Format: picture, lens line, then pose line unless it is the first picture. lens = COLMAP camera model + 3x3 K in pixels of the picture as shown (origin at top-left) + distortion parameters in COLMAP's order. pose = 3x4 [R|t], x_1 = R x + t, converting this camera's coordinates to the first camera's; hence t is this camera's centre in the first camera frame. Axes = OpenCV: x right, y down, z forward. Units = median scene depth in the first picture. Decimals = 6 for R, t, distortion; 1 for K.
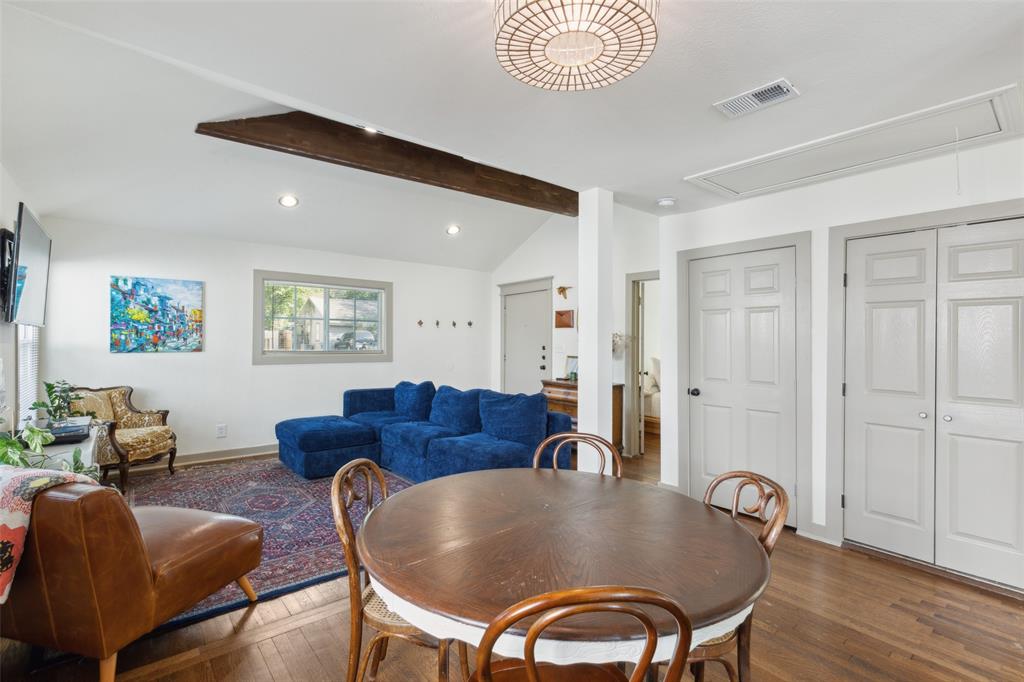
lens RADIAL K [[461.5, 0, 506.7], [0, 461.5, 342.5], [0, 0, 1]] dist [0.008595, -0.000093]
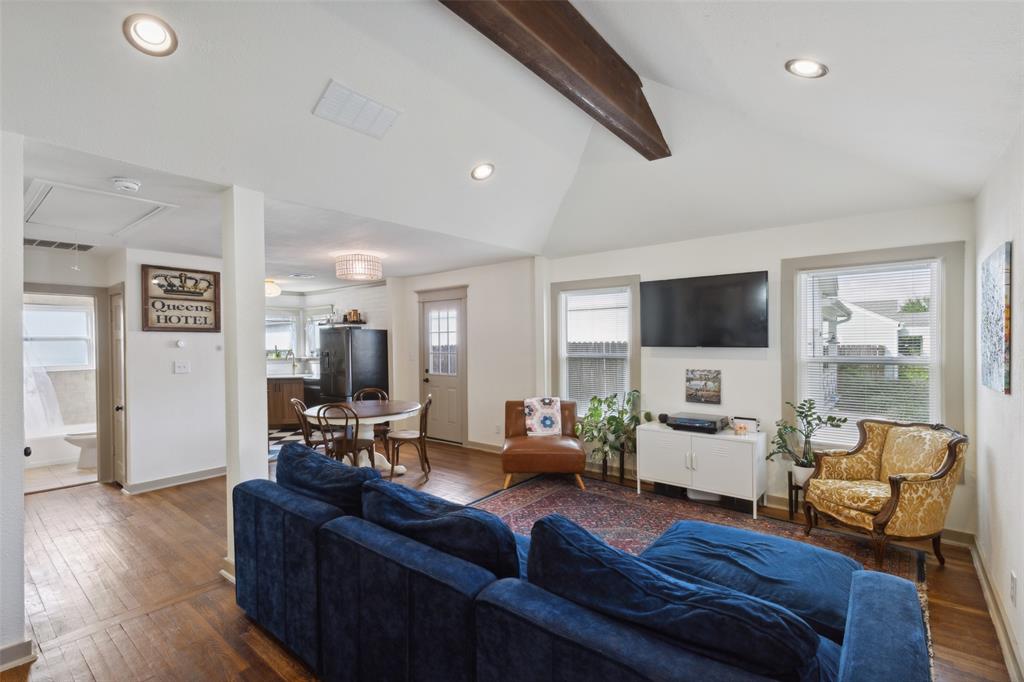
lens RADIAL K [[461.5, 0, 506.7], [0, 461.5, 342.5], [0, 0, 1]] dist [0.008595, -0.000093]
pose [[-0.980334, -0.001973, -0.197338, -0.084231], [-0.003532, 0.999965, 0.007548, -0.037128], [0.197316, 0.008096, -0.980306, 1.424070]]
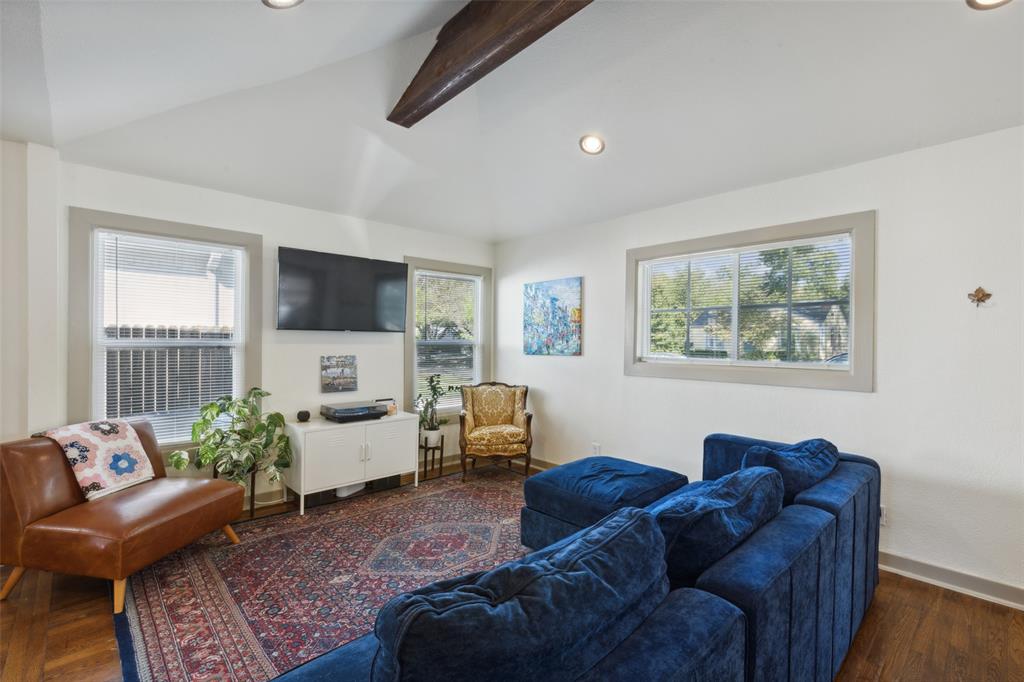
lens RADIAL K [[461.5, 0, 506.7], [0, 461.5, 342.5], [0, 0, 1]] dist [0.008595, -0.000093]
pose [[0.059485, -0.003531, -0.998223, 0.223729], [-0.008945, 0.999952, -0.004070, -0.000734], [0.998189, 0.009172, 0.059451, 0.848897]]
